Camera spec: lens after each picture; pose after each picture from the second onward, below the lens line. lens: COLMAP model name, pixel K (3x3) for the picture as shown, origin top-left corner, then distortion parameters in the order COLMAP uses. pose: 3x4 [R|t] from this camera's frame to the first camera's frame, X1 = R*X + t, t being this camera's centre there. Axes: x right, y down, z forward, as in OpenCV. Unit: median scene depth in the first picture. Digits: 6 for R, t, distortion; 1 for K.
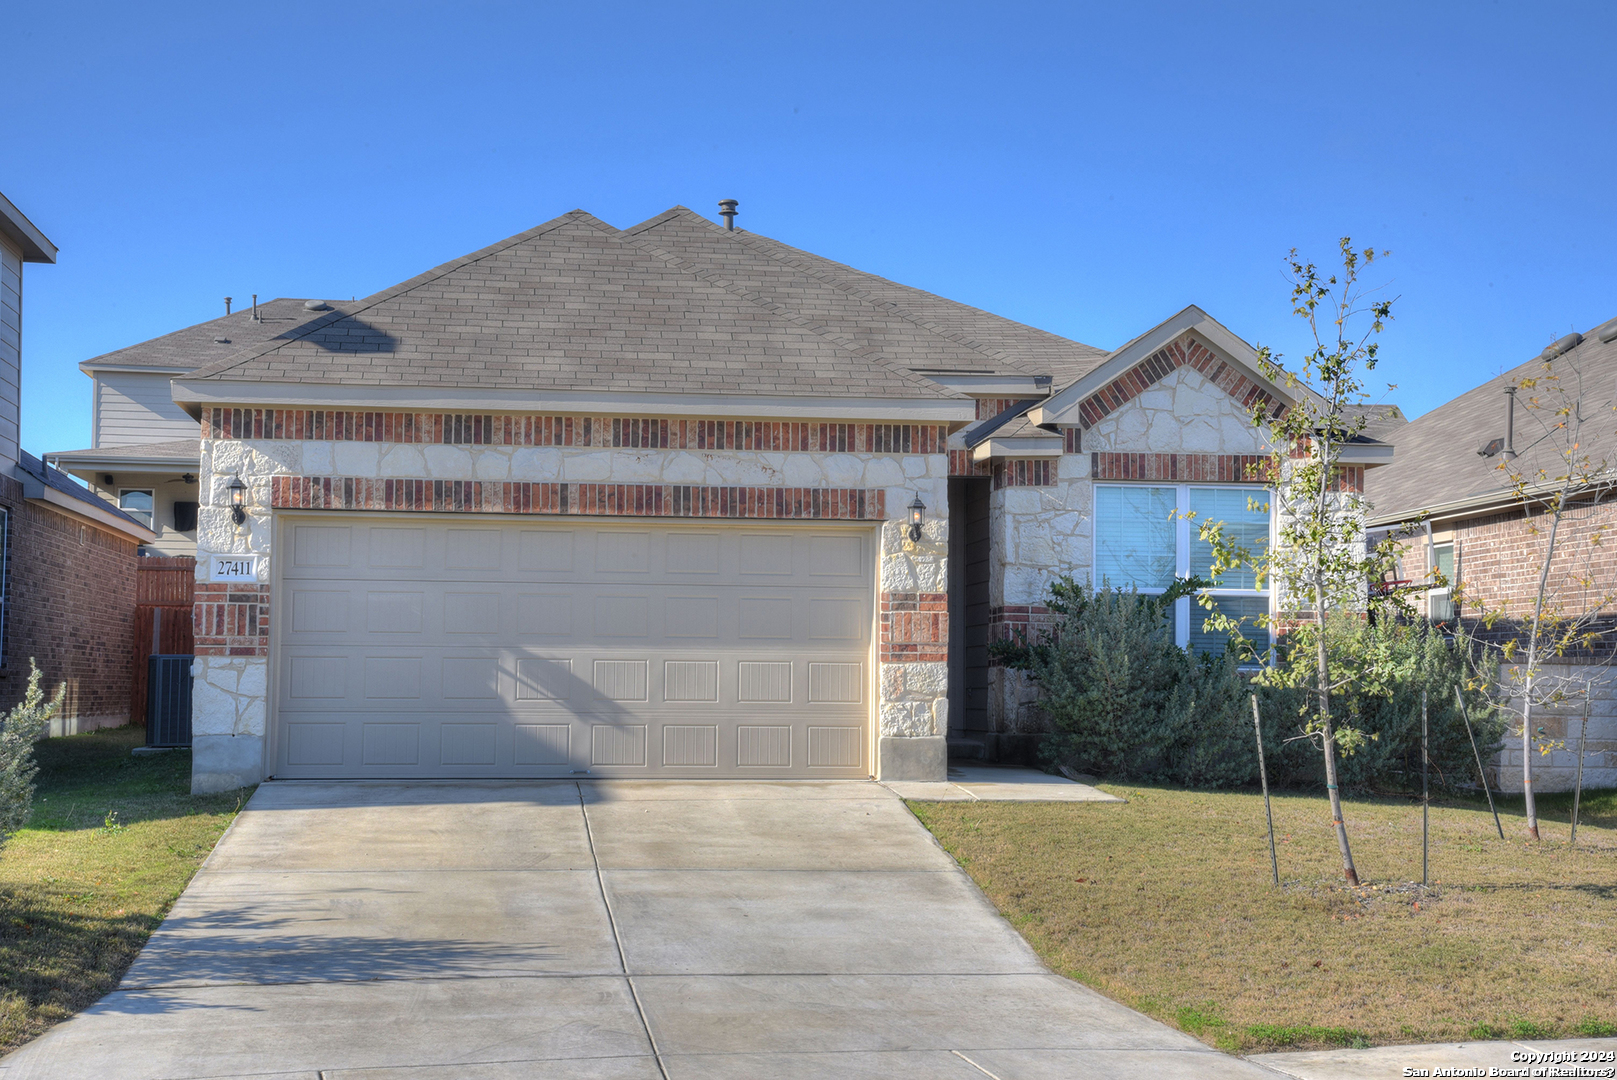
lens RADIAL K [[2431.1, 0, 809.2], [0, 2431.1, 532.9], [0, 0, 1]] dist [0.171023, 0.000000]
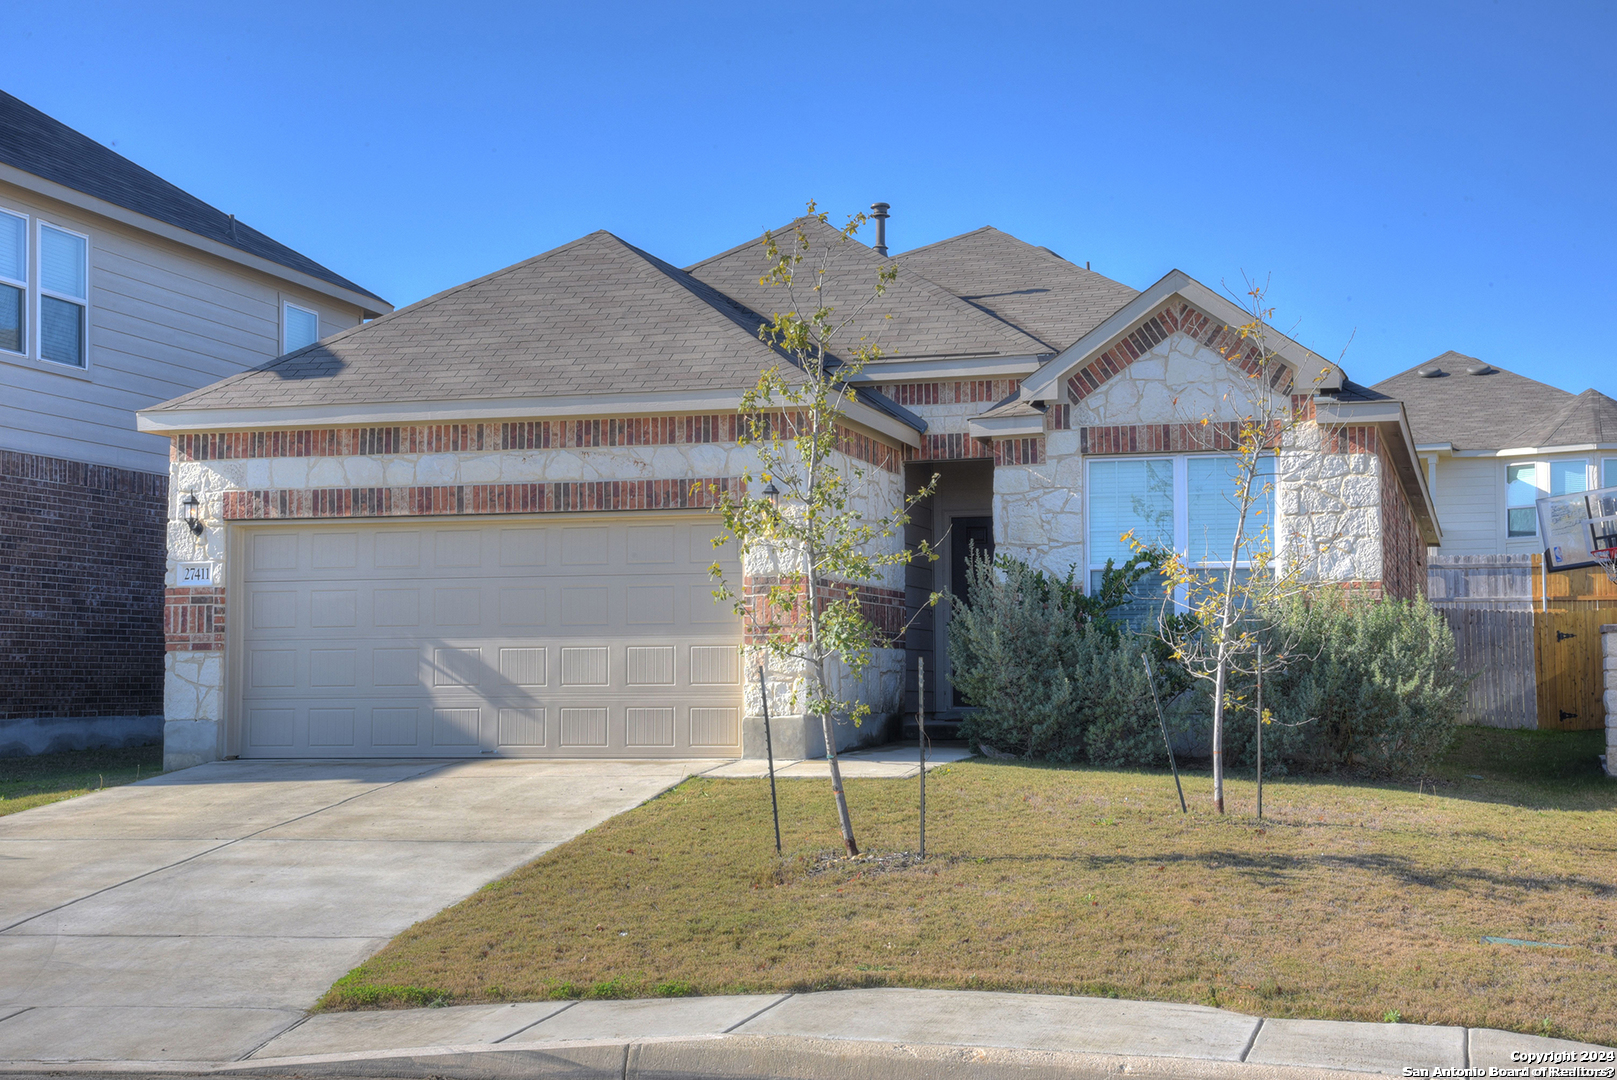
lens RADIAL K [[2323.8, 0, 807.9], [0, 2323.8, 545.2], [0, 0, 1]] dist [0.113789, 0.000000]
pose [[0.919310, -0.038265, -0.391670, 0.440755], [0.039414, 0.999210, -0.005110, 0.017195], [0.391556, -0.010739, 0.920092, 0.105717]]
